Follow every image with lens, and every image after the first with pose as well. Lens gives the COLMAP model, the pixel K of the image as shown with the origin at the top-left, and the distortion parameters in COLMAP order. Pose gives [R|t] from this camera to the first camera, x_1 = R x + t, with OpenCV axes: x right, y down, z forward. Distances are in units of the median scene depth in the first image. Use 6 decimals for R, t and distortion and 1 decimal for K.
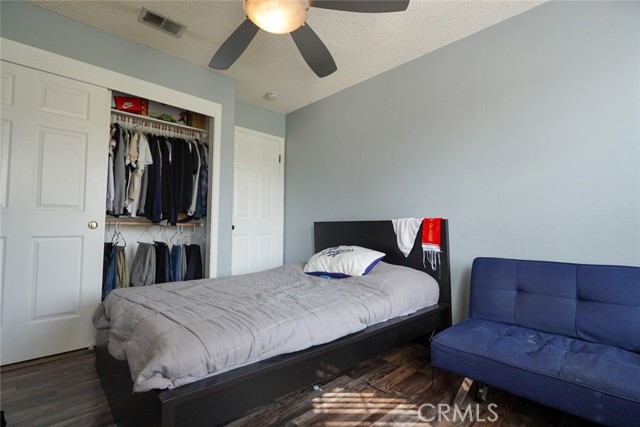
lens RADIAL K [[303.4, 0, 320.1], [0, 303.4, 214.9], [0, 0, 1]] dist [-0.005560, 0.002235]
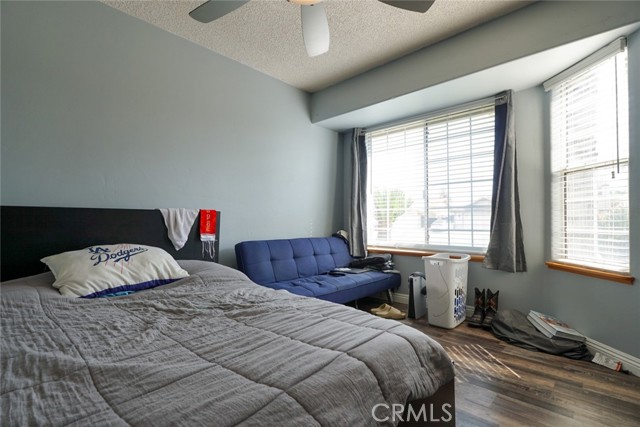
lens RADIAL K [[303.4, 0, 320.0], [0, 303.4, 215.1], [0, 0, 1]] dist [-0.005560, 0.002235]
pose [[-0.073113, 0.021225, 0.997098, -0.708332], [-0.052201, 0.998322, -0.025079, 0.035521], [-0.995957, -0.053883, -0.071882, 0.684350]]
